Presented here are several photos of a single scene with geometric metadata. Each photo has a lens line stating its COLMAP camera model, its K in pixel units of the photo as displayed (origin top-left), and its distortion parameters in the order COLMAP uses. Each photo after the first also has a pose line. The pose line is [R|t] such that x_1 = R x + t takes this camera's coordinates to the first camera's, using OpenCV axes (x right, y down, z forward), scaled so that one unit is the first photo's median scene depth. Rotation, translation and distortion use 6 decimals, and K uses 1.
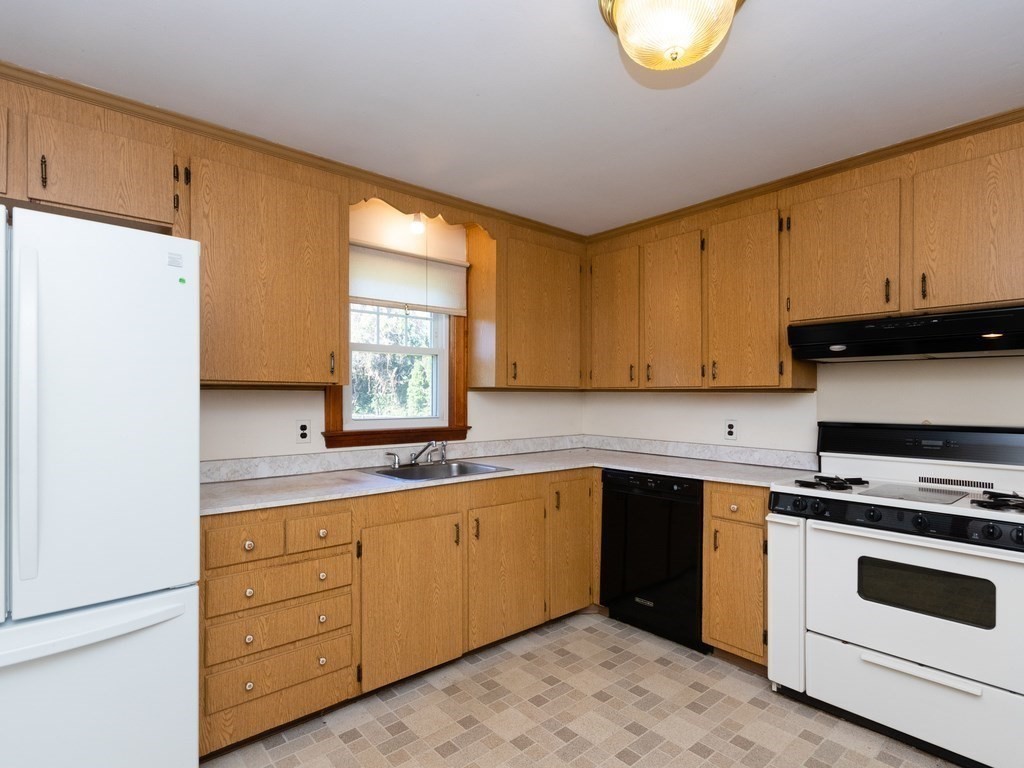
lens RADIAL K [[536.6, 0, 513.1], [0, 536.6, 398.7], [0, 0, 1]] dist [0.002142, 0.000613]
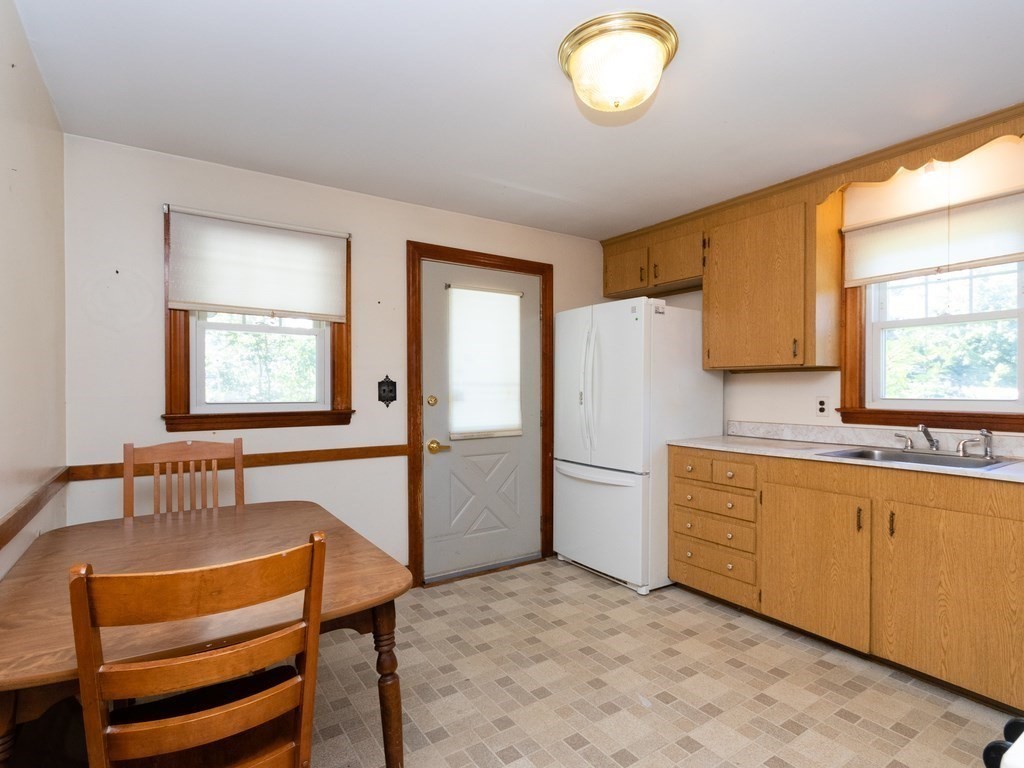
lens RADIAL K [[520.9, 0, 512.6], [0, 520.9, 393.4], [0, 0, 1]] dist [0.002933, 0.000410]
pose [[-0.127802, 0.011053, -0.991738, 0.898682], [-0.000373, 0.999937, 0.011192, 0.022301], [0.991800, 0.001801, -0.127789, 0.526299]]
